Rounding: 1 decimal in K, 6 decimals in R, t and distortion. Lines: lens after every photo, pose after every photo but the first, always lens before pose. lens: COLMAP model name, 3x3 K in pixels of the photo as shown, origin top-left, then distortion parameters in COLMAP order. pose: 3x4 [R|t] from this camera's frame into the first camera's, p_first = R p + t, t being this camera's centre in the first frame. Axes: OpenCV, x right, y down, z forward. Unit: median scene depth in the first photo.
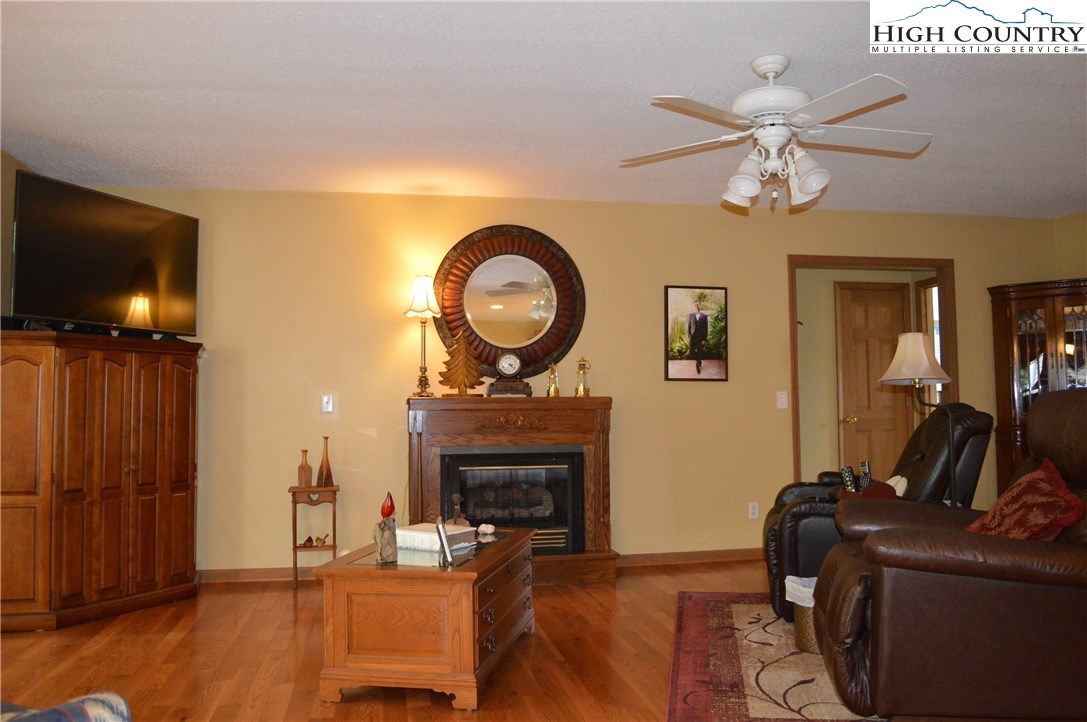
lens RADIAL K [[864.1, 0, 543.5], [0, 864.1, 361.0], [0, 0, 1]] dist [-0.066789, -0.000056]
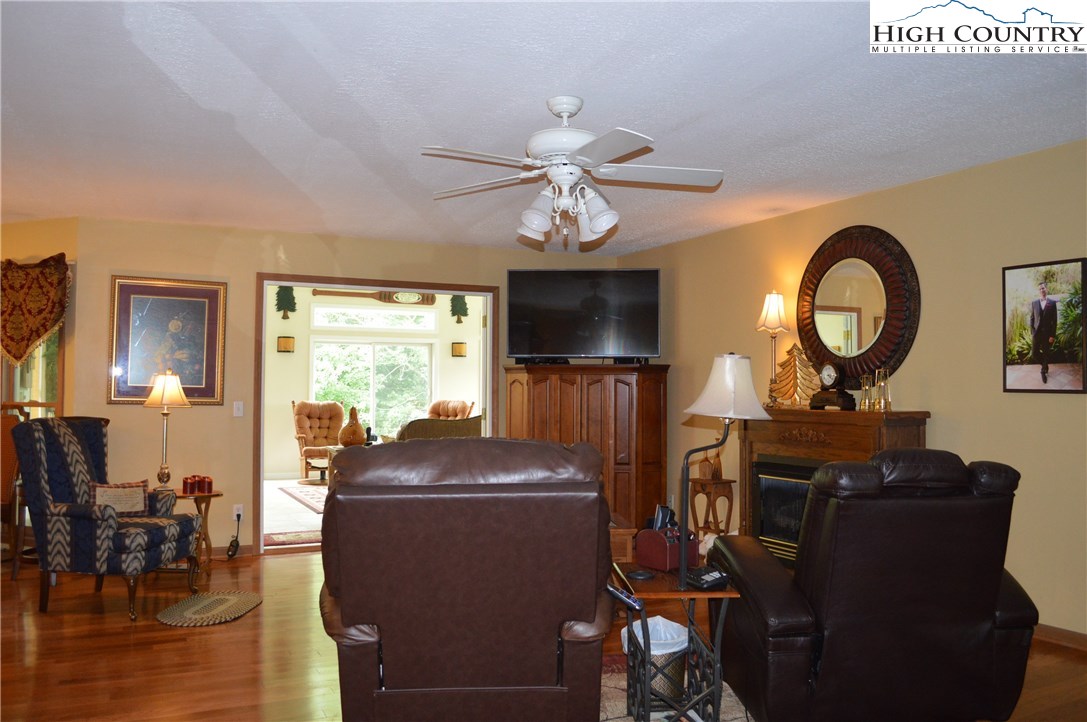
lens RADIAL K [[867.6, 0, 541.0], [0, 867.6, 348.1], [0, 0, 1]] dist [-0.087486, 0.008256]
pose [[0.276029, -0.035411, -0.960497, 0.788689], [0.050654, 0.998468, -0.022254, -0.021511], [0.959814, -0.042510, 0.277400, 0.418594]]
